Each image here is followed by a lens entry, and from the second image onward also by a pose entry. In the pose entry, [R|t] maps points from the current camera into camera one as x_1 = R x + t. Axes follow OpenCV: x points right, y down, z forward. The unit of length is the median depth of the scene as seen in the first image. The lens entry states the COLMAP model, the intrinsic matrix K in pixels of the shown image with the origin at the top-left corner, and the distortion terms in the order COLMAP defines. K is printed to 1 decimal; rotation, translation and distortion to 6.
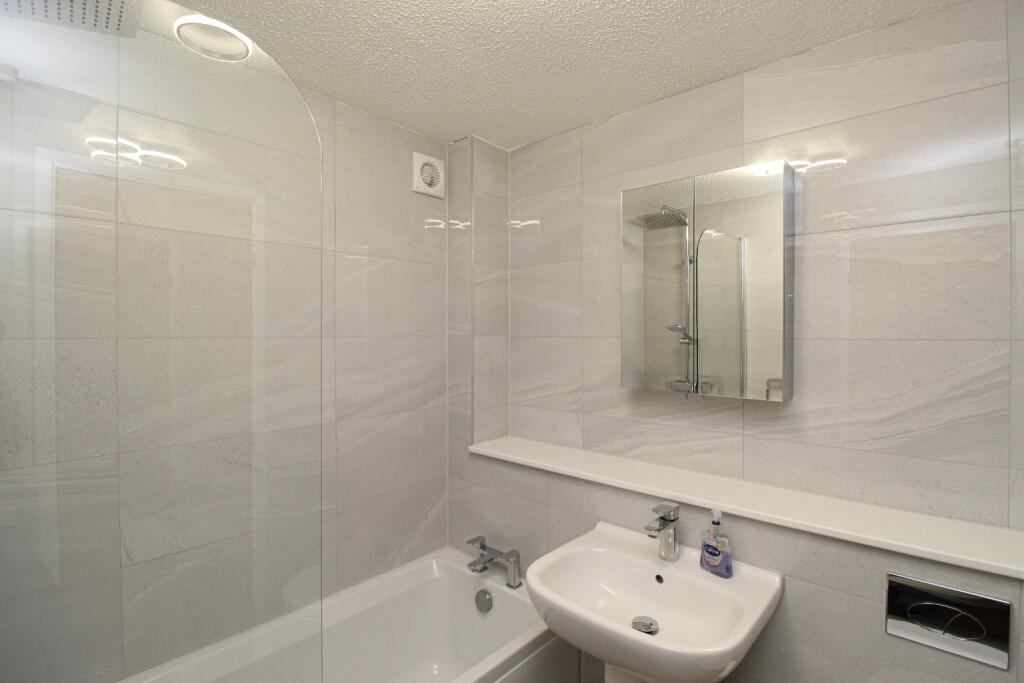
lens RADIAL K [[498.1, 0, 512.0], [0, 498.1, 341.5], [0, 0, 1]] dist [-0.000239, -0.000105]
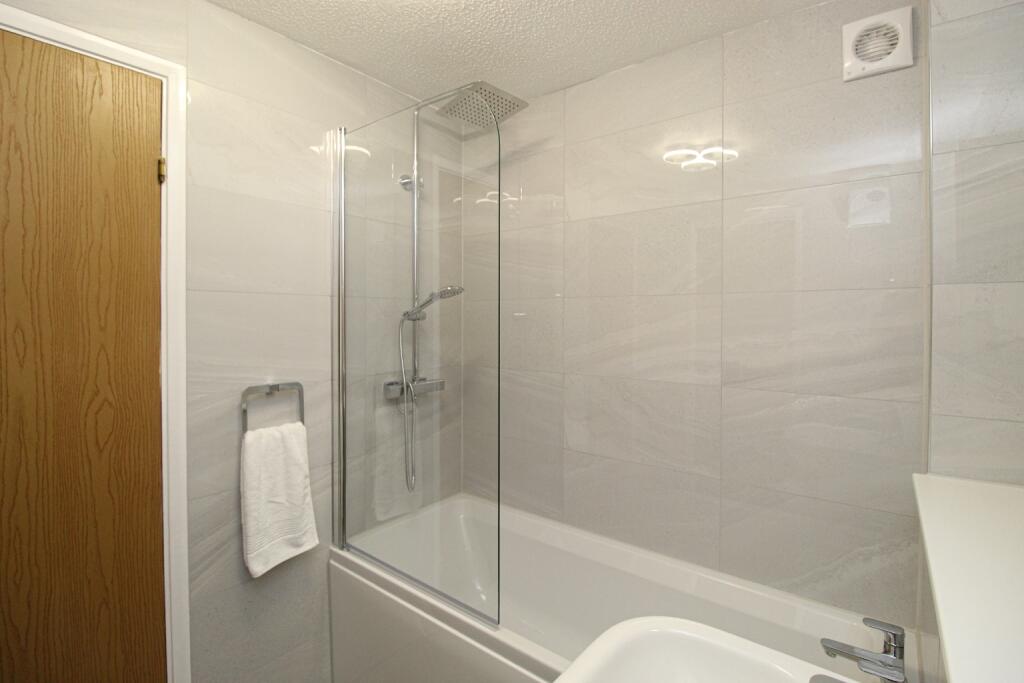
lens RADIAL K [[489.9, 0, 505.8], [0, 489.9, 318.3], [0, 0, 1]] dist [-0.000092, -0.000177]
pose [[0.059837, 0.011589, -0.998141, 0.461997], [-0.011201, 0.999877, 0.010938, 0.027727], [0.998145, 0.010526, 0.059959, 0.487592]]
